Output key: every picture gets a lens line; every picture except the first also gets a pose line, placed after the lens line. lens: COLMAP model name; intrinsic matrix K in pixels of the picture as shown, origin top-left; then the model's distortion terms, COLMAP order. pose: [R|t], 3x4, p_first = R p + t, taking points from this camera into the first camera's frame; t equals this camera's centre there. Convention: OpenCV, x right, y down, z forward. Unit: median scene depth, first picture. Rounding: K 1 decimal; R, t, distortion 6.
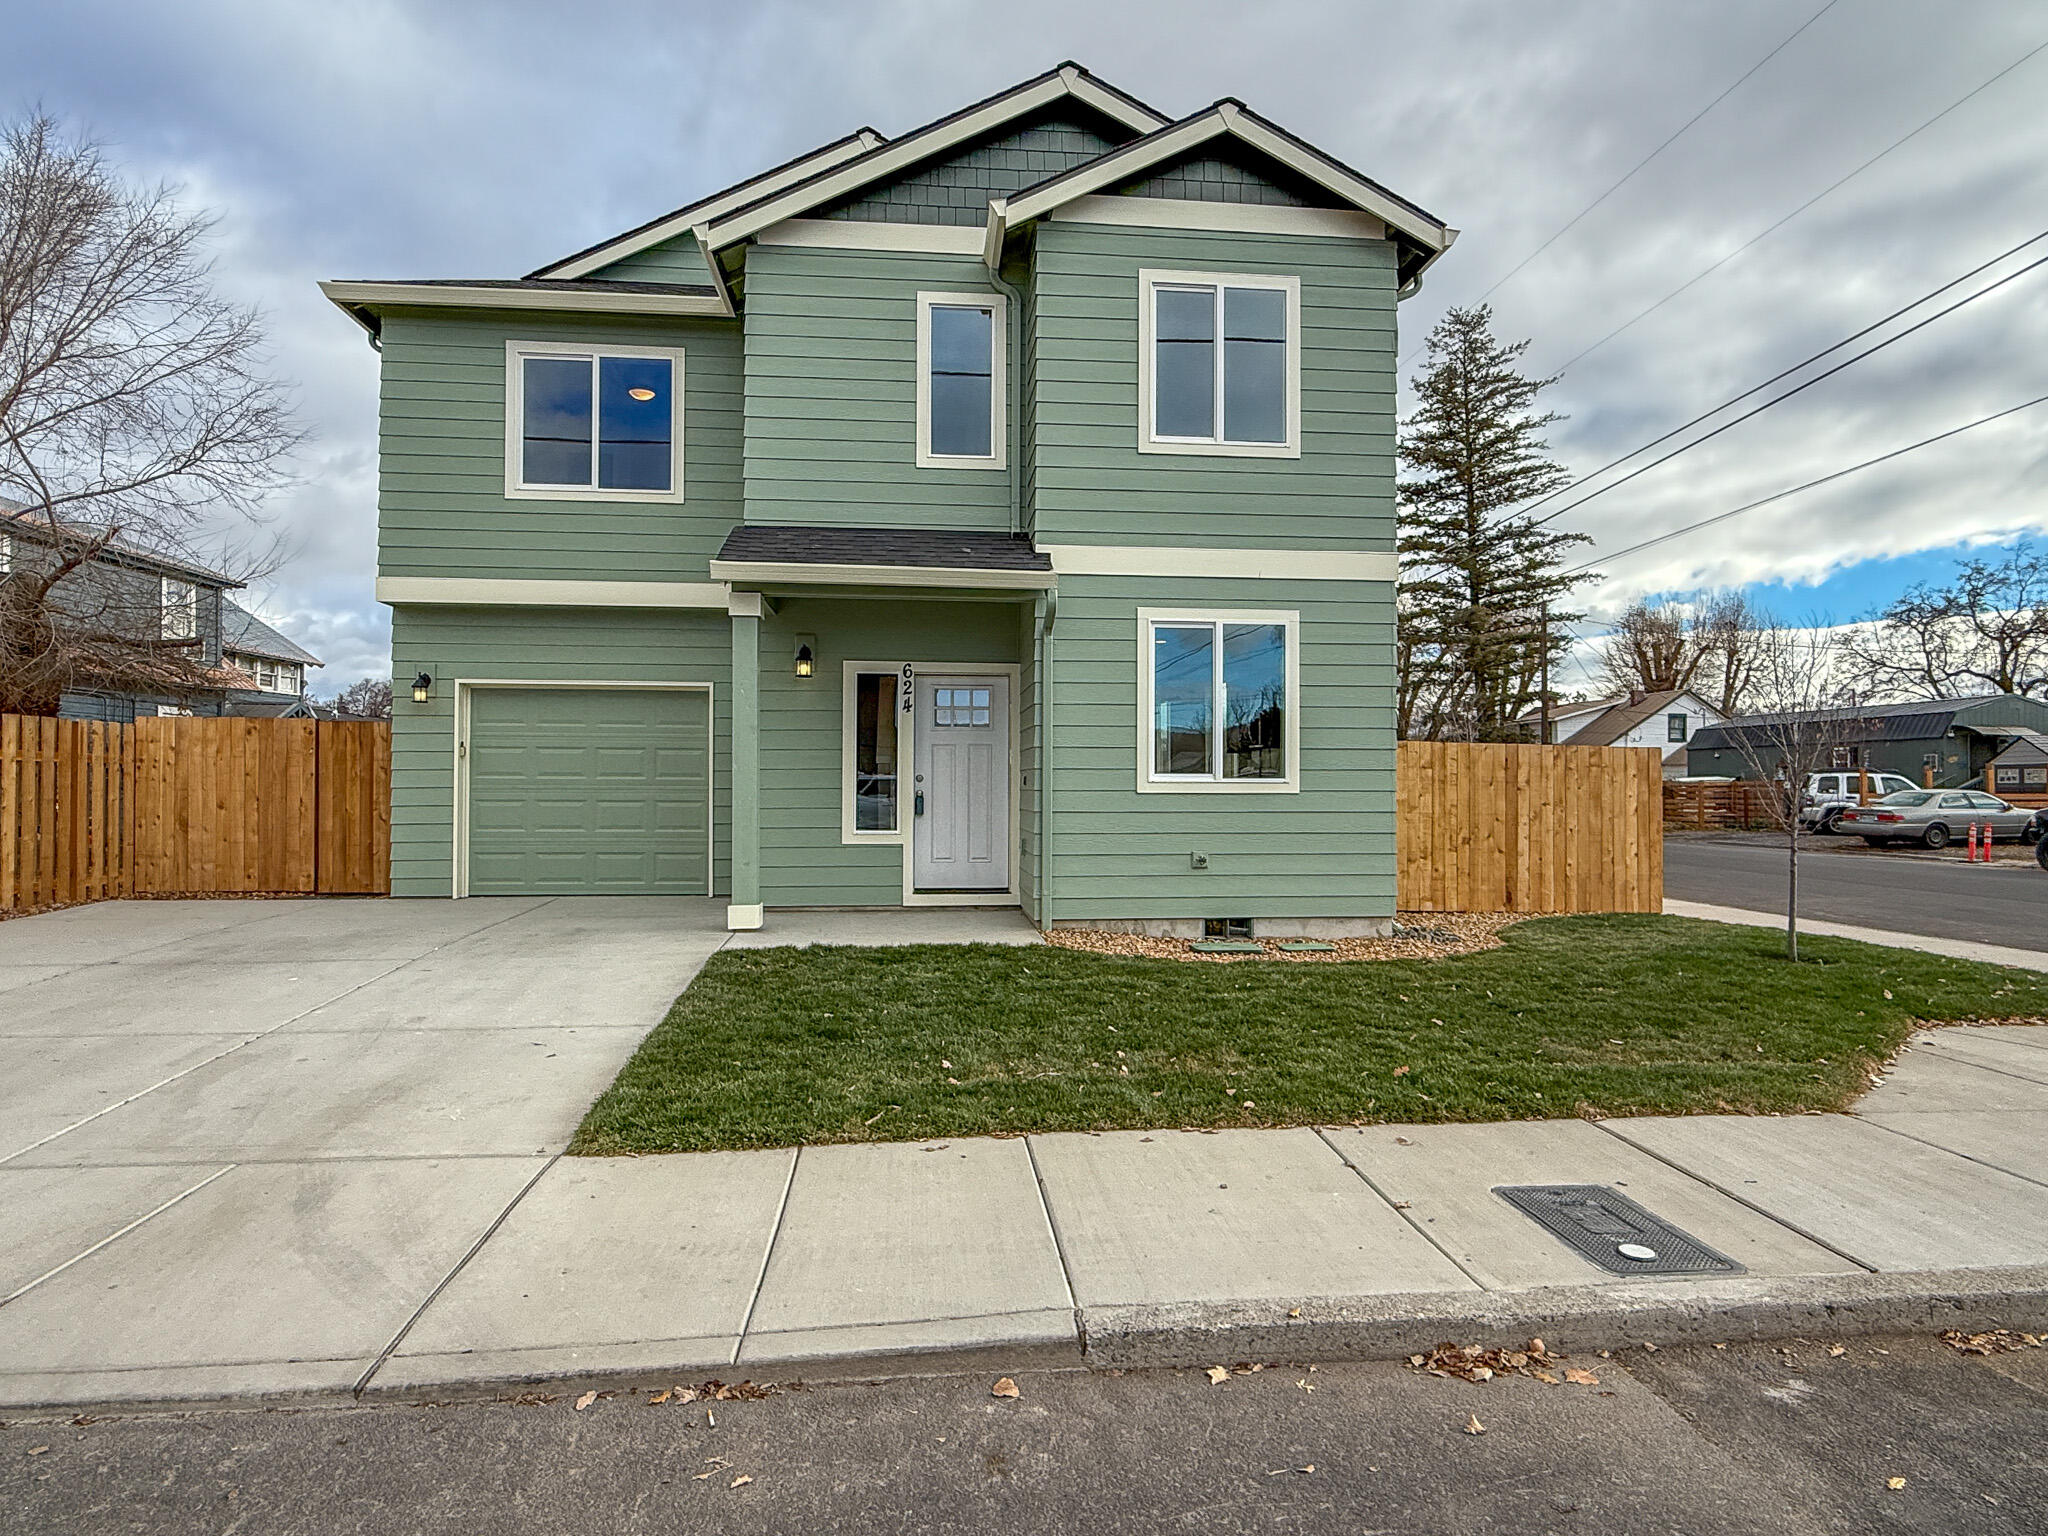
lens RADIAL K [[1114.6, 0, 1024.0], [0, 1114.6, 768.0], [0, 0, 1]] dist [0.000829, -0.000064]
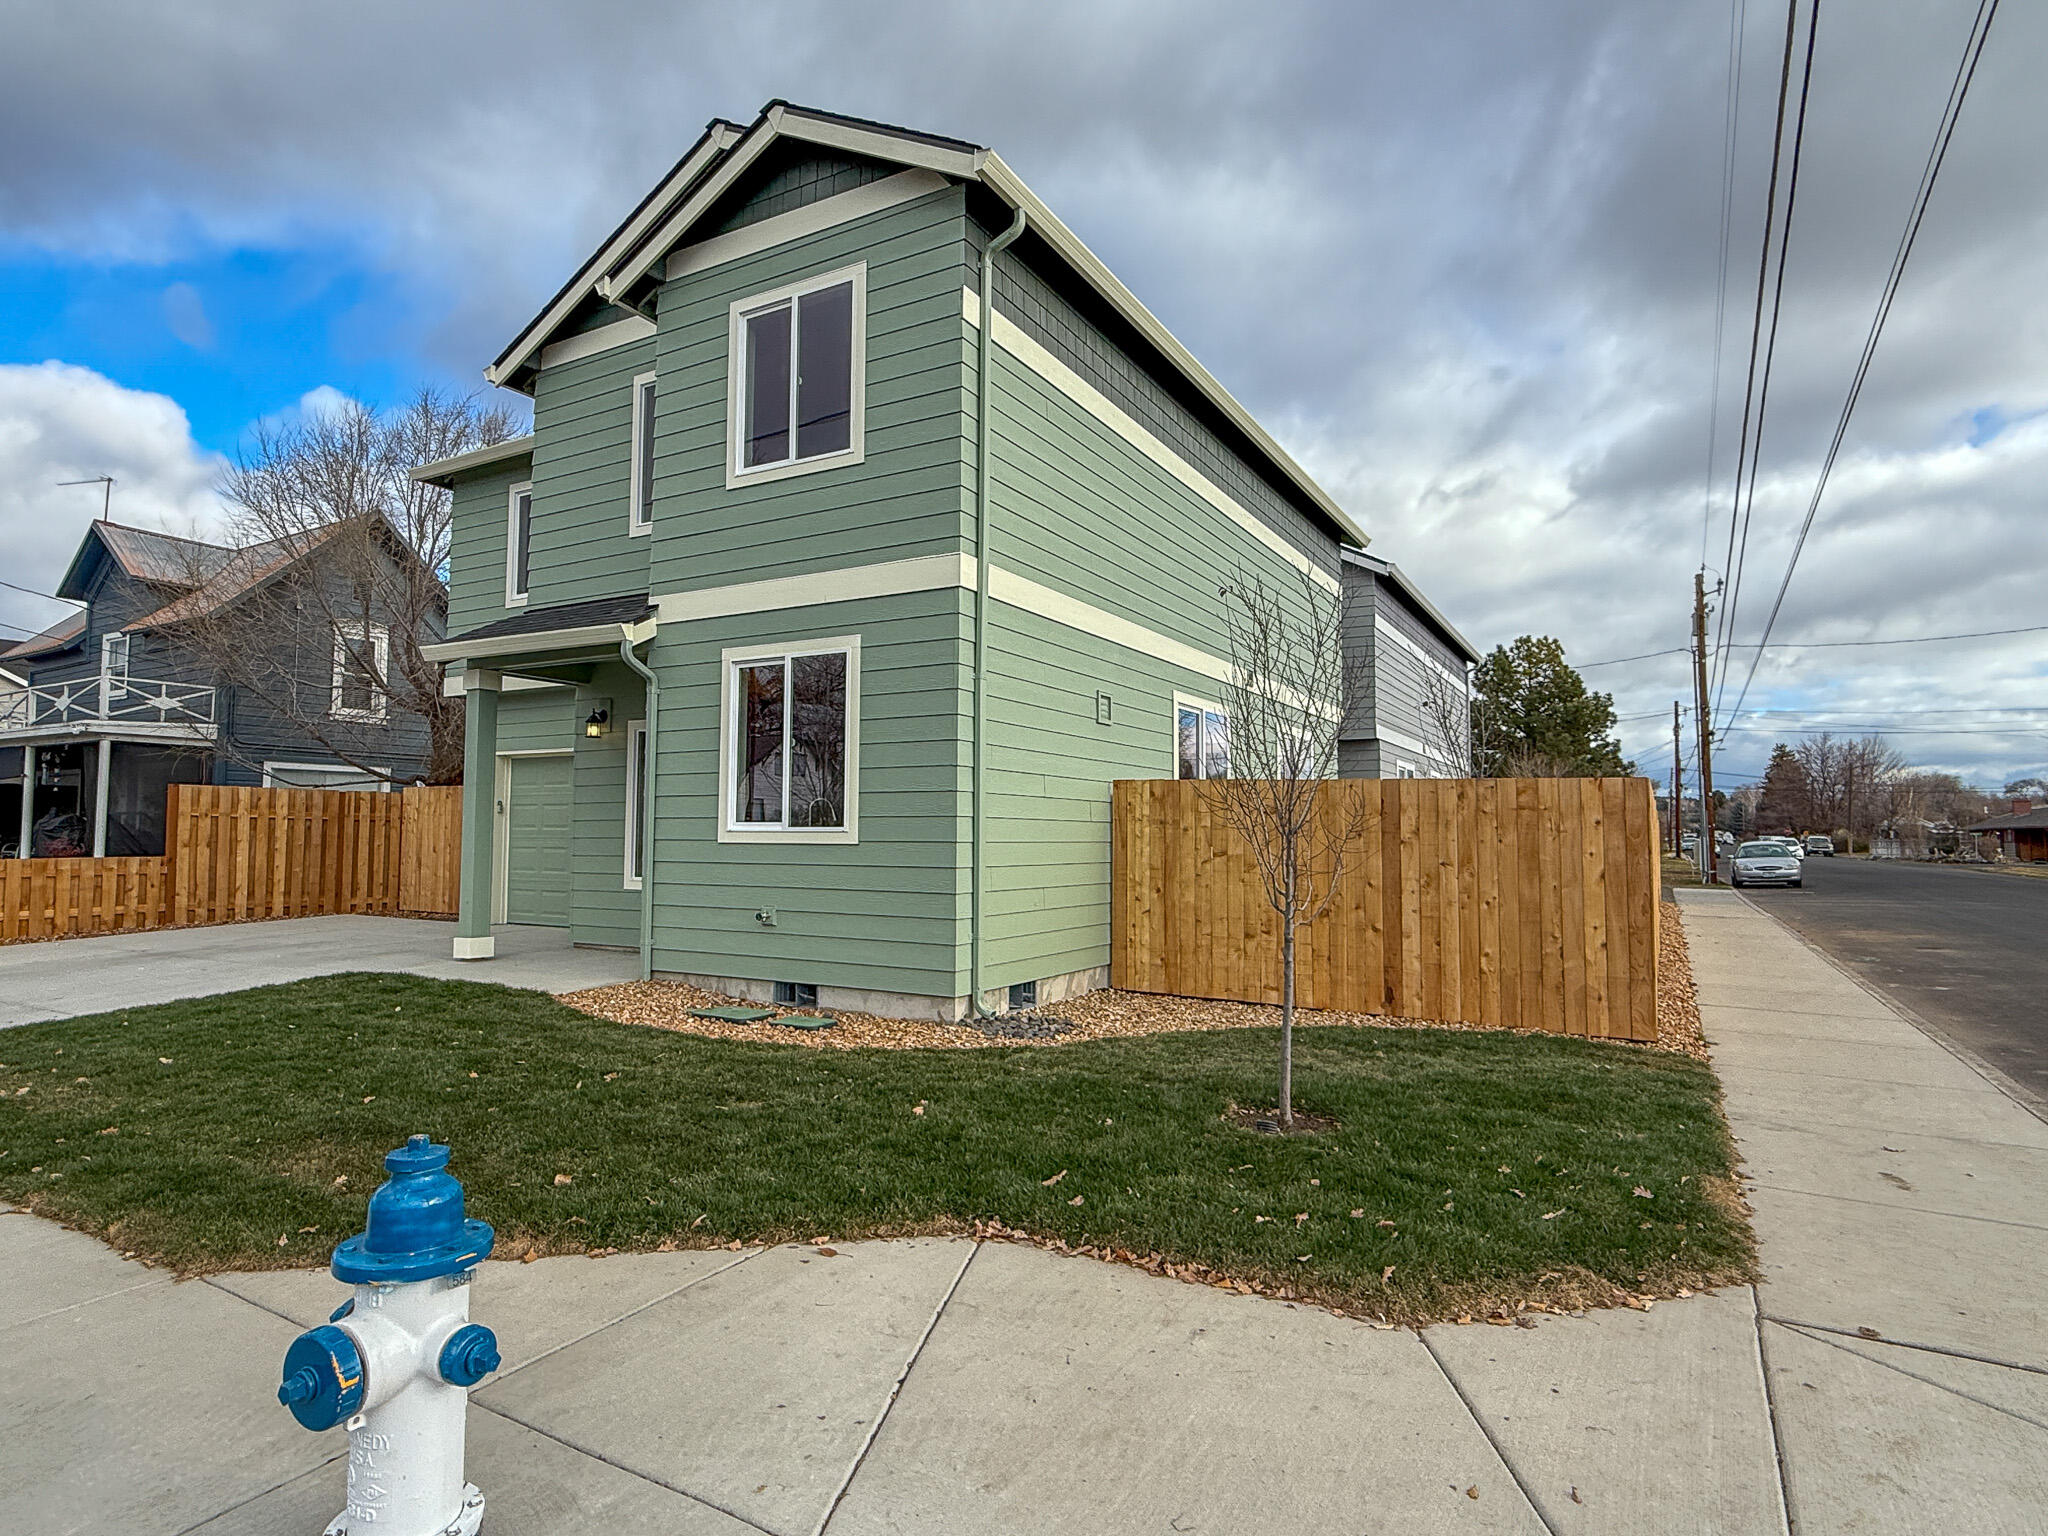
lens RADIAL K [[1114.6, 0, 1024.0], [0, 1114.6, 768.0], [0, 0, 1]] dist [0.000829, -0.000064]
pose [[0.814616, -0.034060, -0.579000, 0.849884], [0.005826, 0.998704, -0.050553, 0.008082], [0.579972, 0.037808, 0.813759, 0.366342]]
